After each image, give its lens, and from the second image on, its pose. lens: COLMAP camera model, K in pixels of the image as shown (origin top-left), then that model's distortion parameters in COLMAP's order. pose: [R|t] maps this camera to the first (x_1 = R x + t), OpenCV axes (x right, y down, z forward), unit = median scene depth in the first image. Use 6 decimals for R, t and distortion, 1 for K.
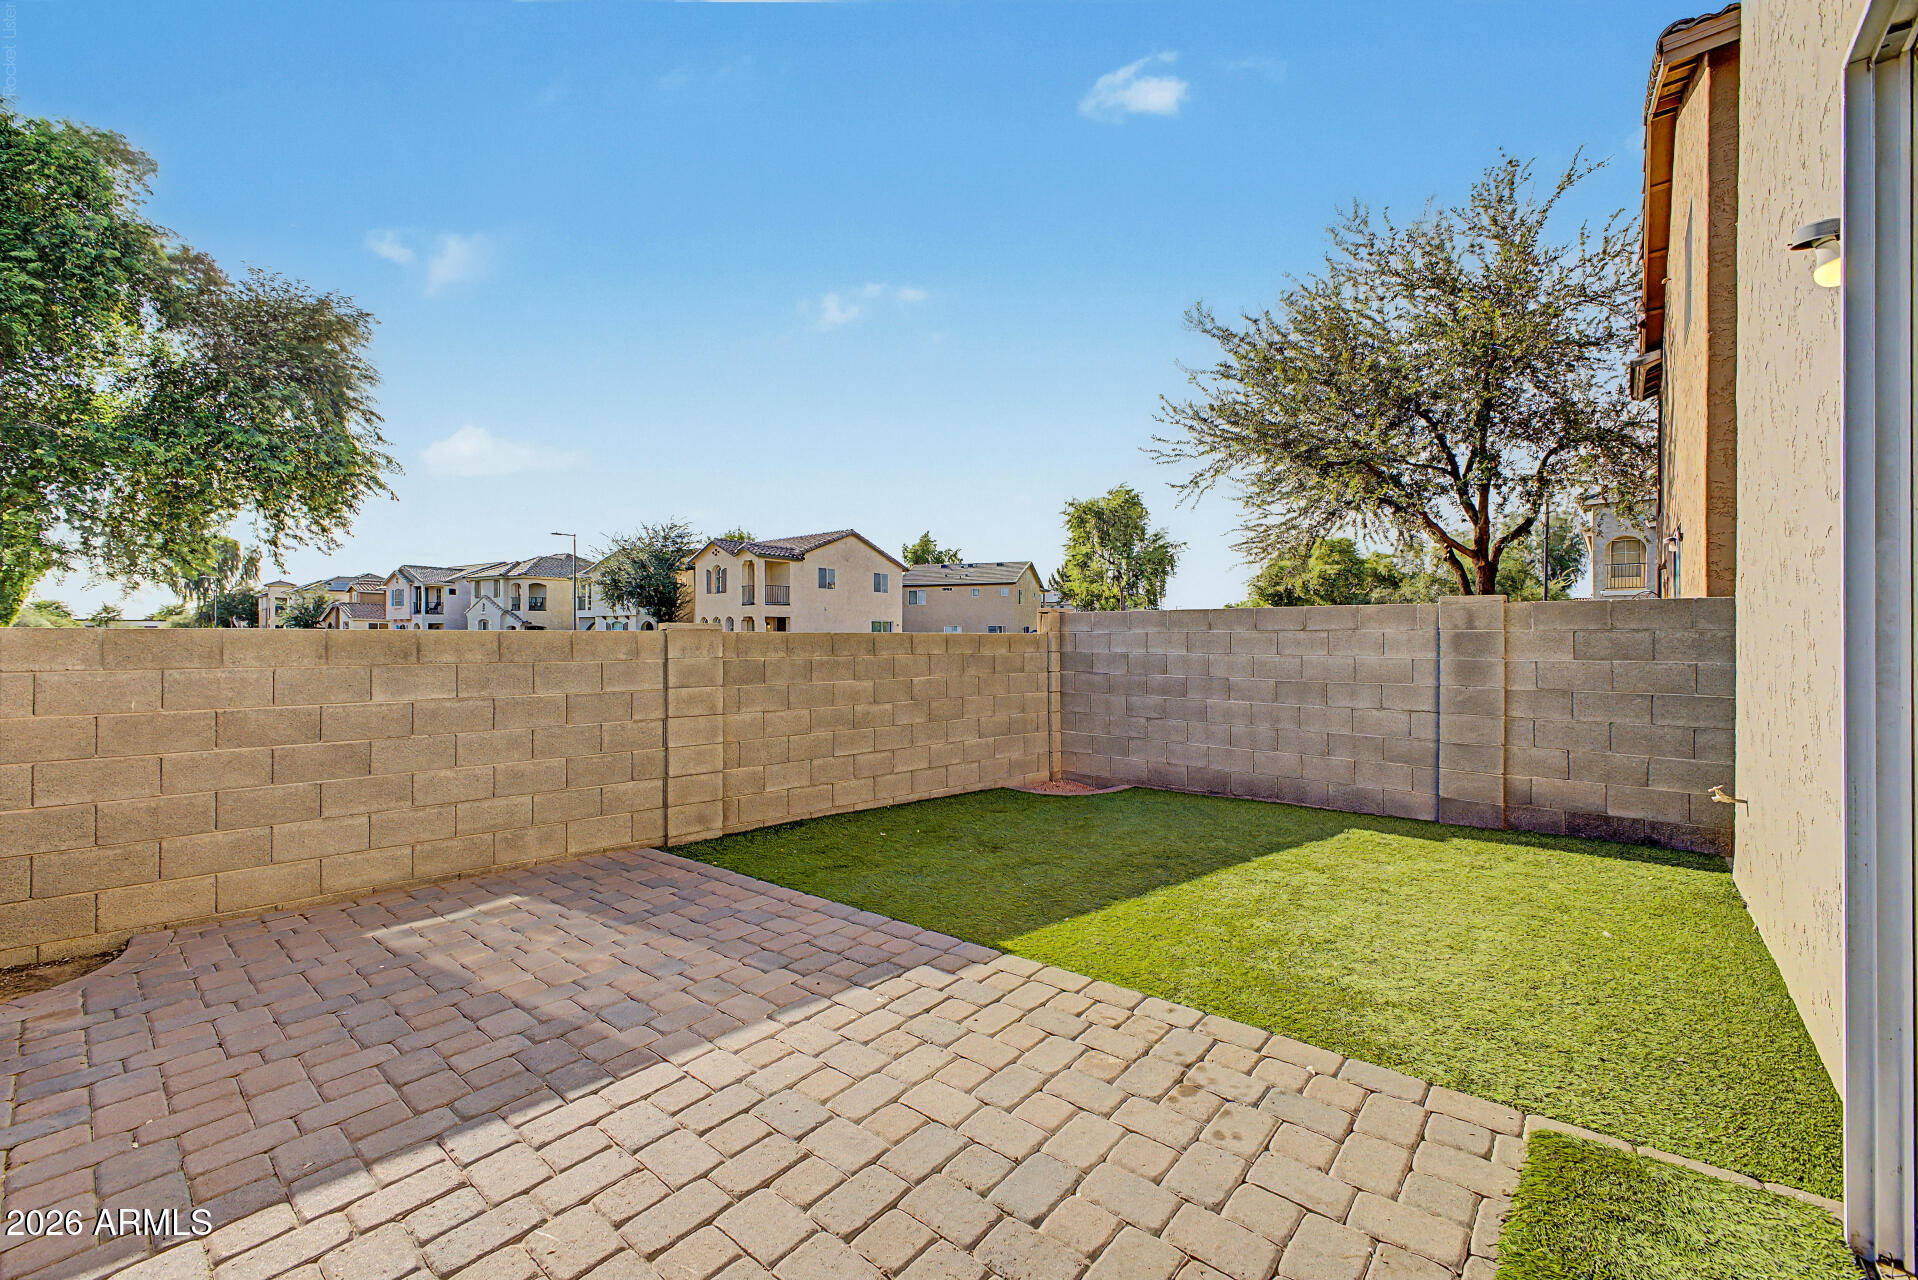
lens RADIAL K [[761.1, 0, 961.4], [0, 761.1, 634.3], [0, 0, 1]] dist [0.035915, -0.015013]
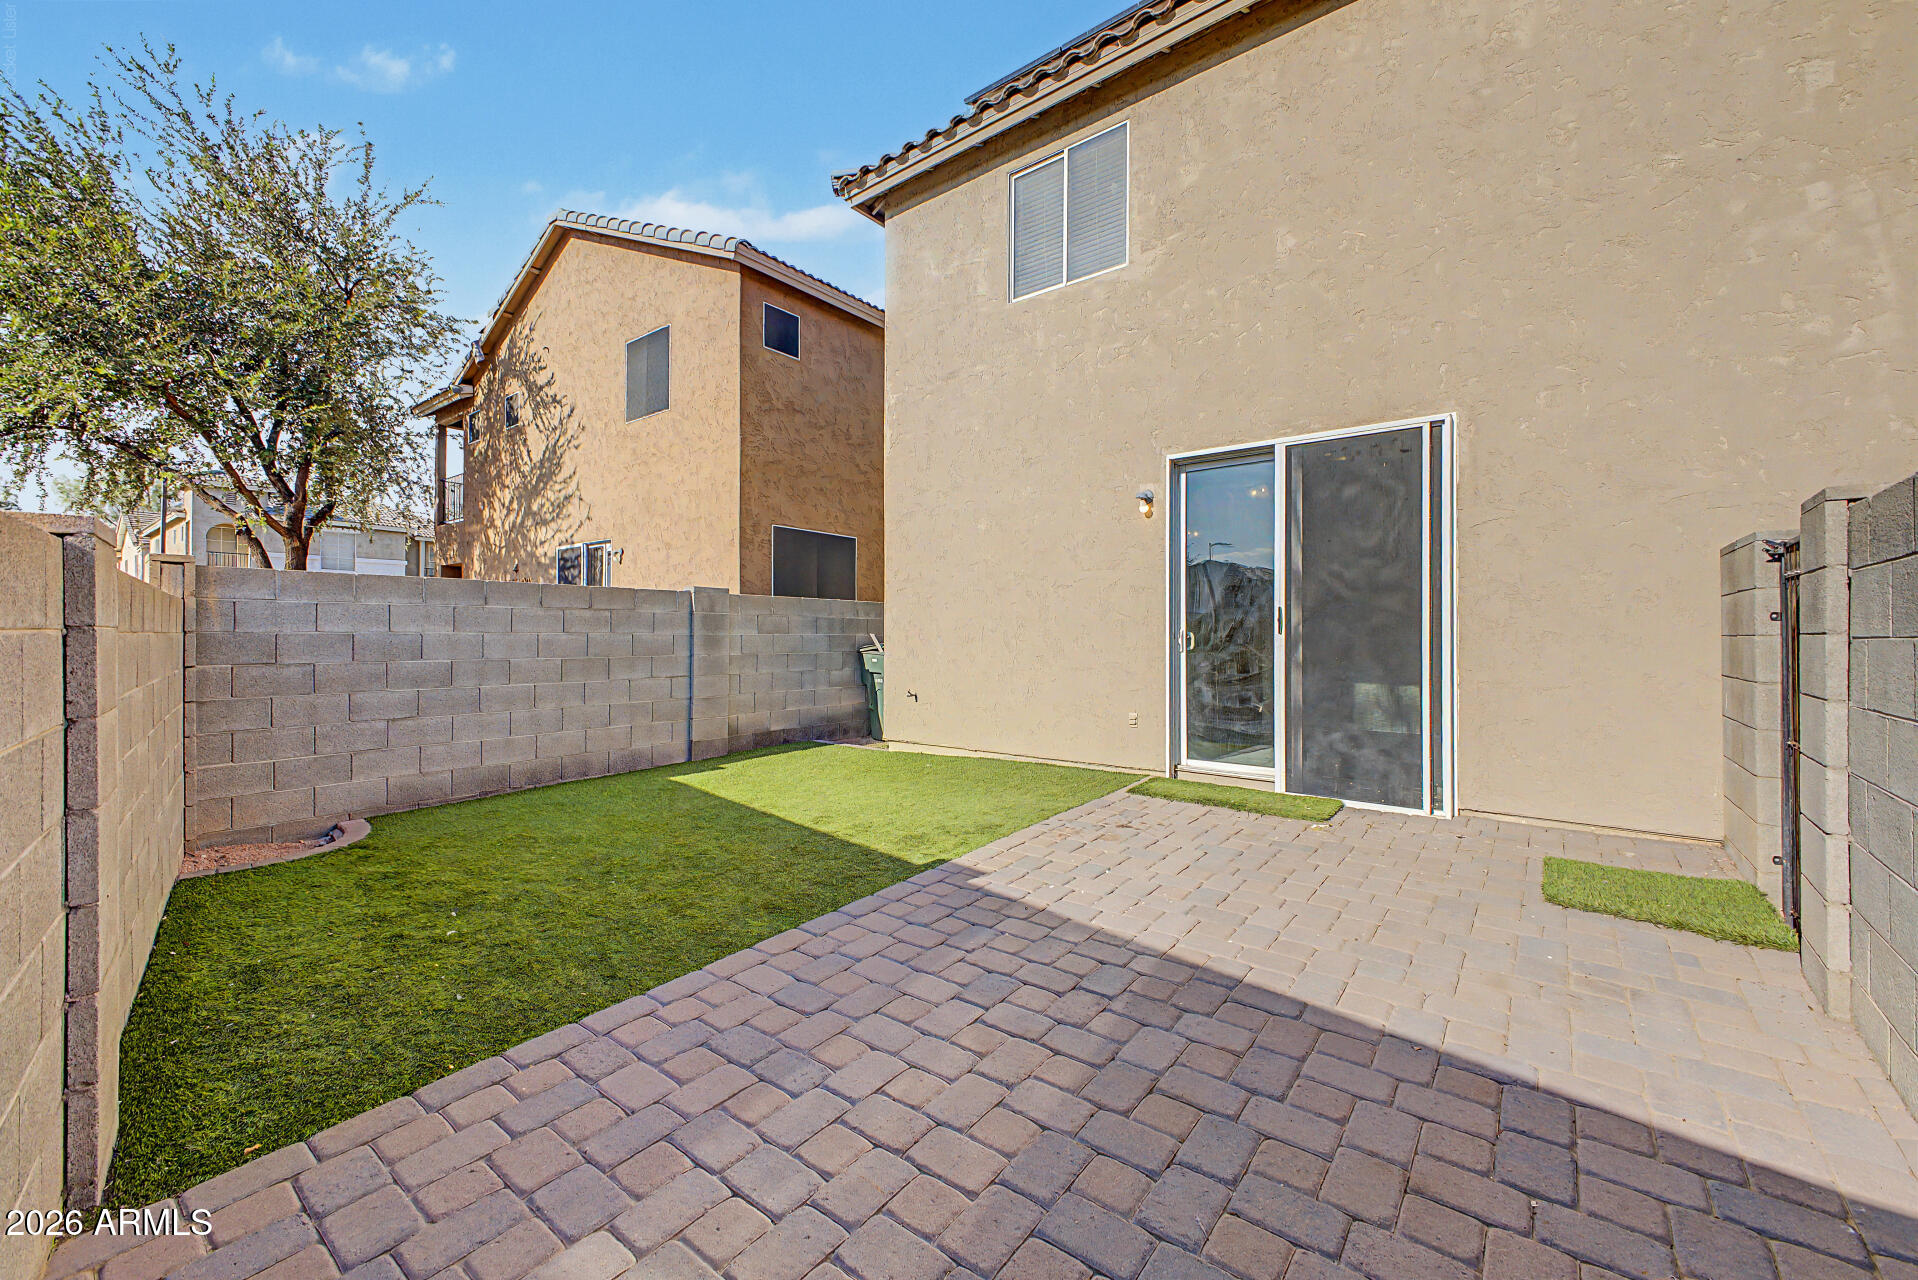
lens RADIAL K [[761.1, 0, 961.4], [0, 761.1, 634.3], [0, 0, 1]] dist [0.035915, -0.015013]
pose [[-0.033576, 0.000909, 0.999436, -0.595402], [-0.003324, 0.999994, -0.001021, 0.028371], [-0.999431, -0.003357, -0.033573, 0.525822]]
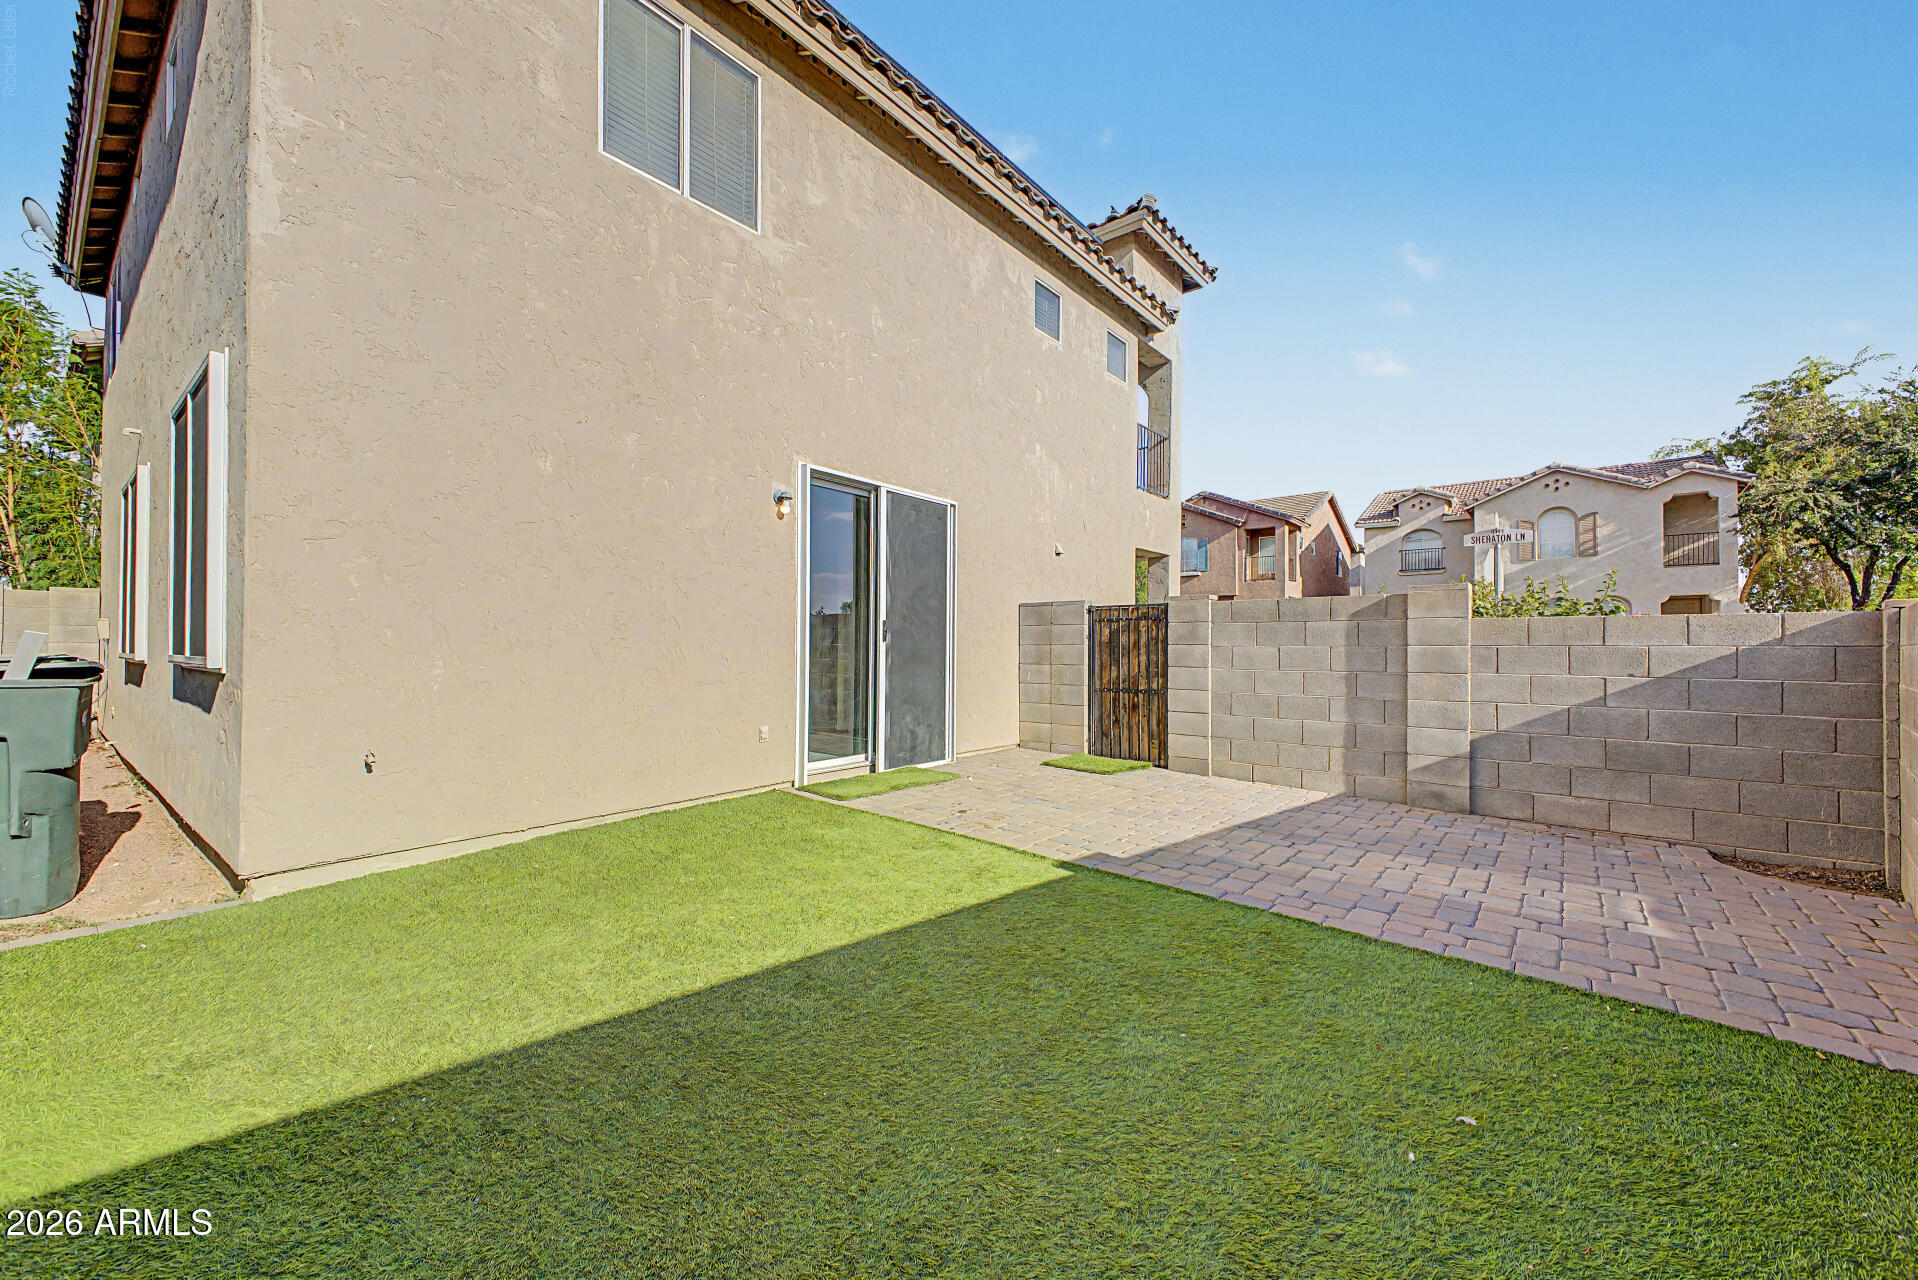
lens RADIAL K [[753.2, 0, 958.8], [0, 753.2, 644.9], [0, 0, 1]] dist [0.012849, -0.000421]
pose [[-0.999763, -0.008194, -0.020171, 0.126065], [-0.008088, 0.999953, -0.005304, 0.034722], [0.020214, -0.005140, -0.999782, 1.140202]]
